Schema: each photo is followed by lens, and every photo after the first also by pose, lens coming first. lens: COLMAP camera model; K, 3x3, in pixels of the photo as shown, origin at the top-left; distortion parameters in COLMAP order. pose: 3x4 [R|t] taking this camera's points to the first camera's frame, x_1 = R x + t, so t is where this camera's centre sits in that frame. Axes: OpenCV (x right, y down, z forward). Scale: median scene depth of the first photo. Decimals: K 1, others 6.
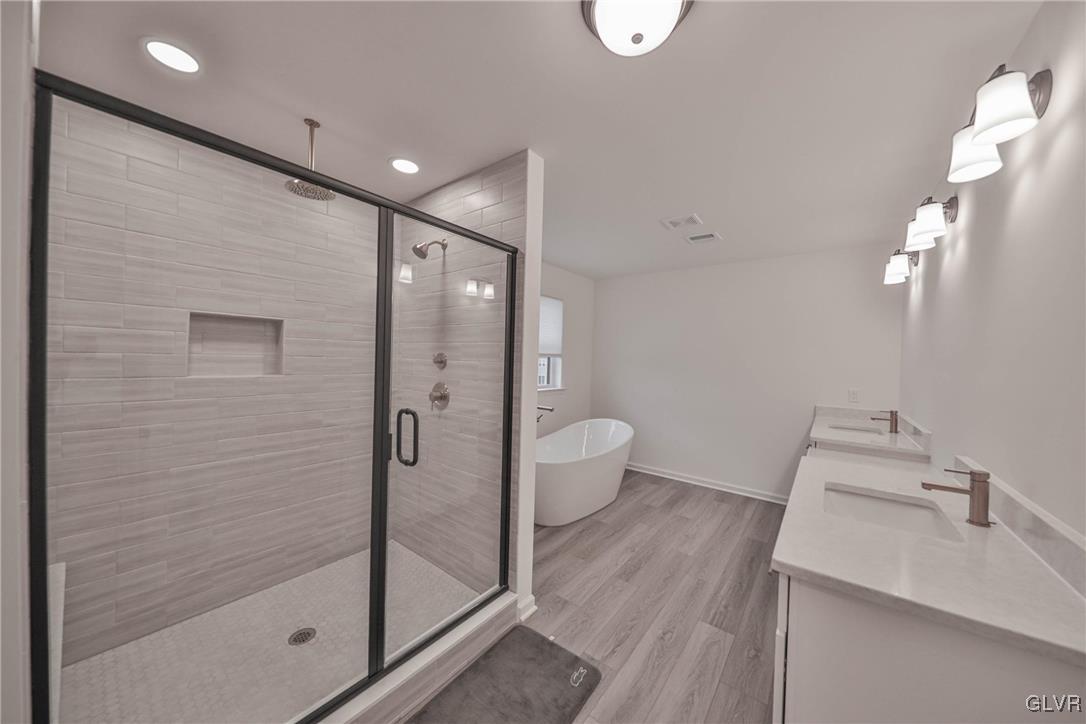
lens RADIAL K [[379.2, 0, 552.9], [0, 379.2, 360.9], [0, 0, 1]] dist [-0.000208, -0.000243]
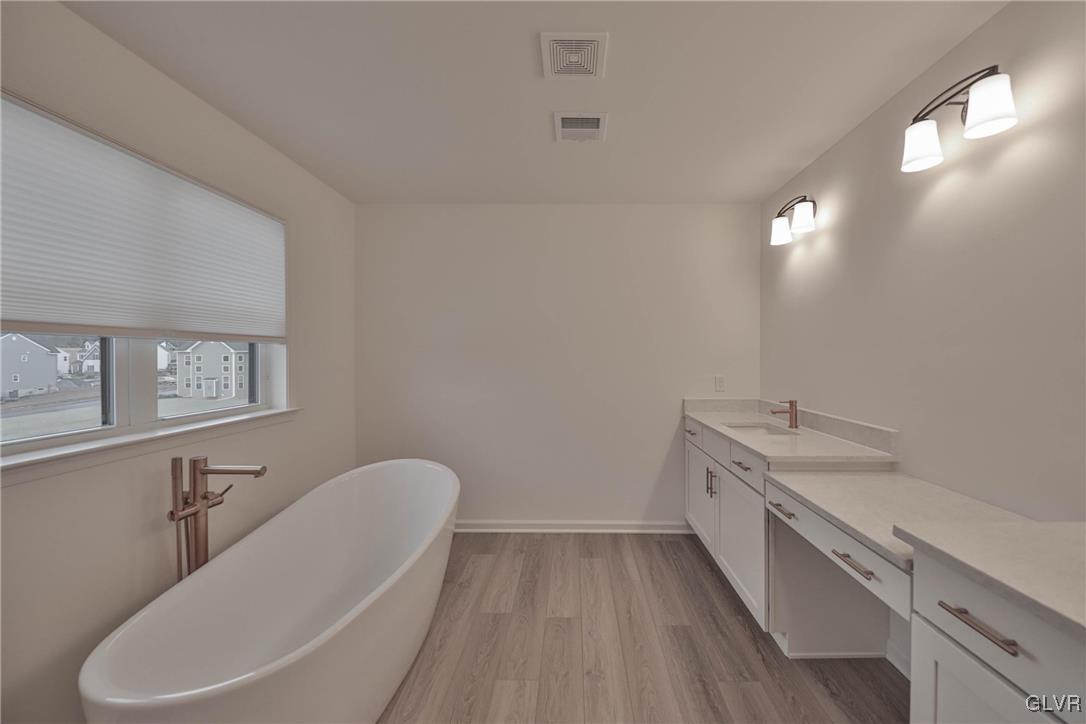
lens RADIAL K [[379.2, 0, 552.9], [0, 379.2, 360.9], [0, 0, 1]] dist [-0.000208, -0.000243]
pose [[0.808613, -0.040684, 0.586933, 0.017276], [0.025996, 0.999103, 0.033439, 0.006295], [-0.587767, -0.011781, 0.808945, 0.514394]]
